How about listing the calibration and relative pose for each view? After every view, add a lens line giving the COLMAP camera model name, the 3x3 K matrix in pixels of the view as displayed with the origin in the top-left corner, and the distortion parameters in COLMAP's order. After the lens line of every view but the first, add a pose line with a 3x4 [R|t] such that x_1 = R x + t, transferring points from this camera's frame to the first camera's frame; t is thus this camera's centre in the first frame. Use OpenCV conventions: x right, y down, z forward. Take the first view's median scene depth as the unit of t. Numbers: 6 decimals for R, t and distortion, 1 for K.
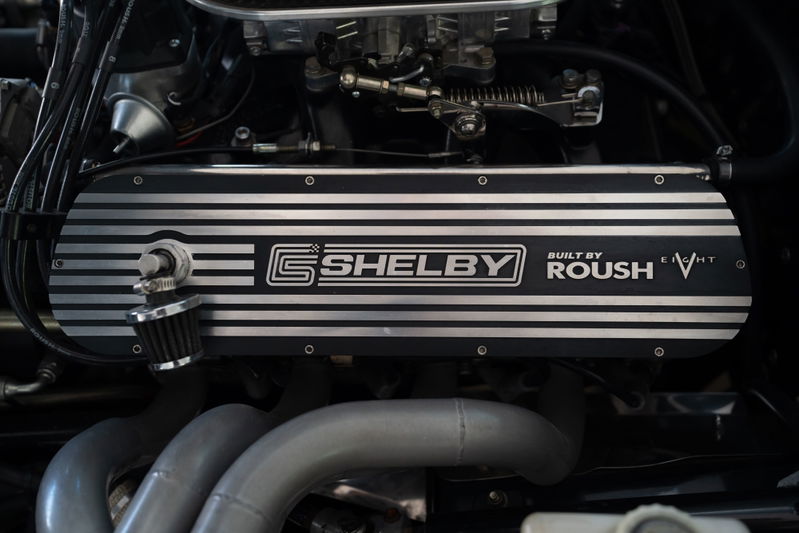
lens RADIAL K [[776.4, 0, 398.7], [0, 776.4, 267.2], [0, 0, 1]] dist [0.064589, 0.000000]
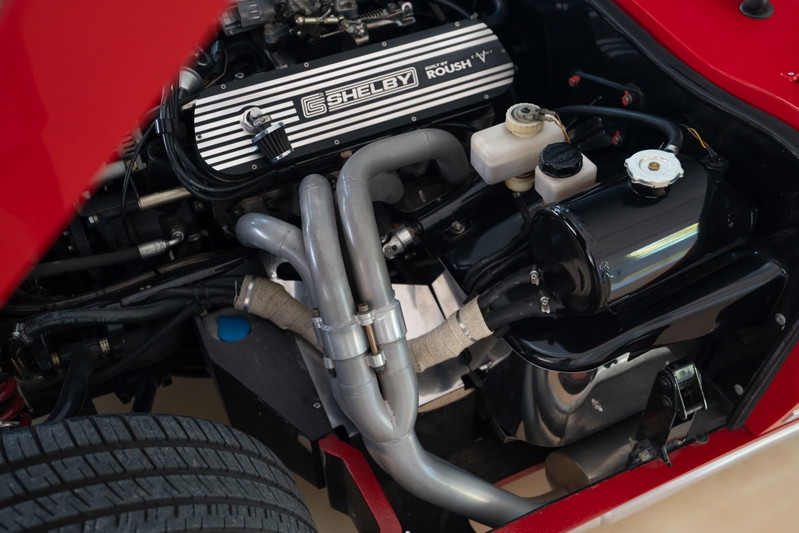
lens RADIAL K [[776.4, 0, 400.0], [0, 776.4, 266.2], [0, 0, 1]] dist [0.064589, 0.000000]
pose [[0.890377, -0.320321, 0.323454, -0.724195], [0.360626, 0.929945, -0.071765, 0.608784], [-0.277807, 0.180545, 0.943518, -0.881946]]
